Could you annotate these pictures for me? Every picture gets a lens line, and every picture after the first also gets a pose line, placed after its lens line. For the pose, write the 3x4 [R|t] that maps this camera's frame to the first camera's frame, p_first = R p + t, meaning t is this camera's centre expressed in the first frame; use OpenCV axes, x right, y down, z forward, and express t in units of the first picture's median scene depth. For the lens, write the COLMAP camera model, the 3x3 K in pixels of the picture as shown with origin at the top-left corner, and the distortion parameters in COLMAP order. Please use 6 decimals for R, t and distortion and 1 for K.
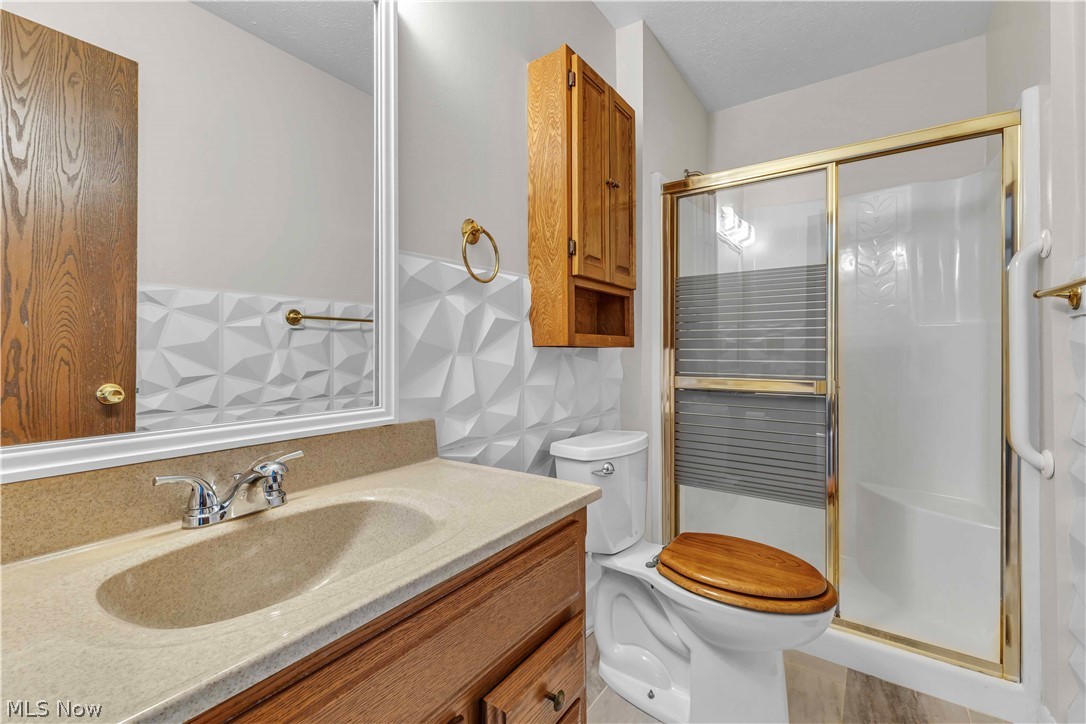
lens RADIAL K [[475.5, 0, 532.0], [0, 475.5, 364.9], [0, 0, 1]] dist [0.007201, -0.000546]
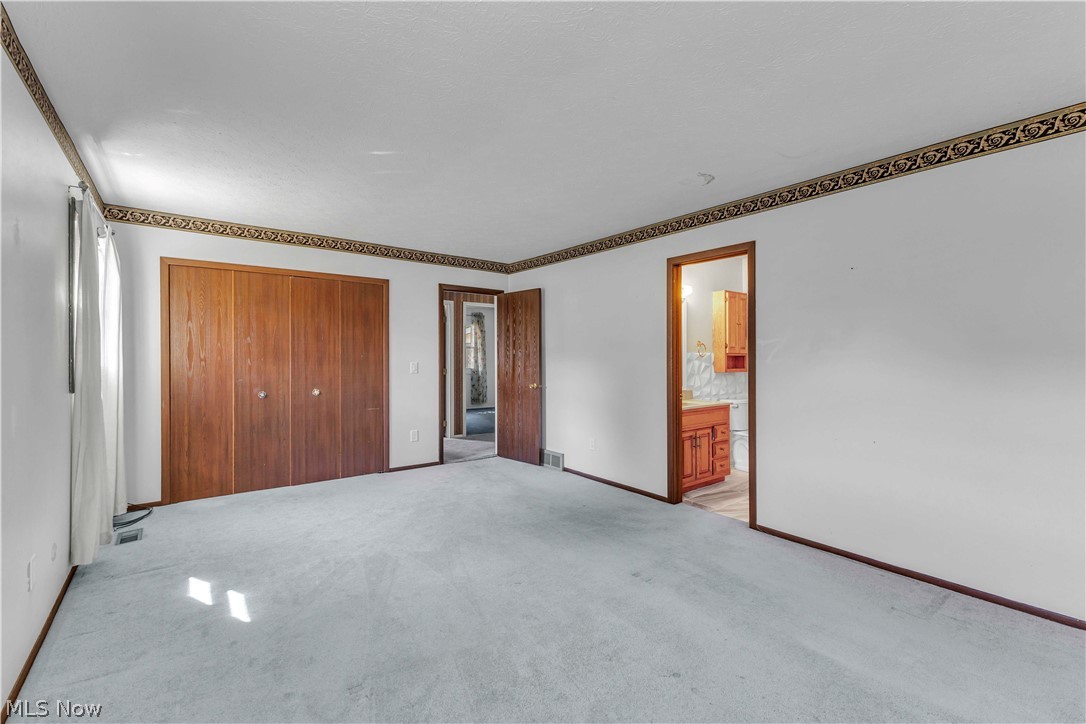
lens RADIAL K [[475.5, 0, 532.0], [0, 475.5, 364.9], [0, 0, 1]] dist [0.007201, -0.000546]
pose [[0.956896, 0.002187, -0.290421, -0.278750], [-0.003943, 0.999977, -0.005462, -0.072385], [0.290403, 0.006372, 0.956883, -2.898086]]
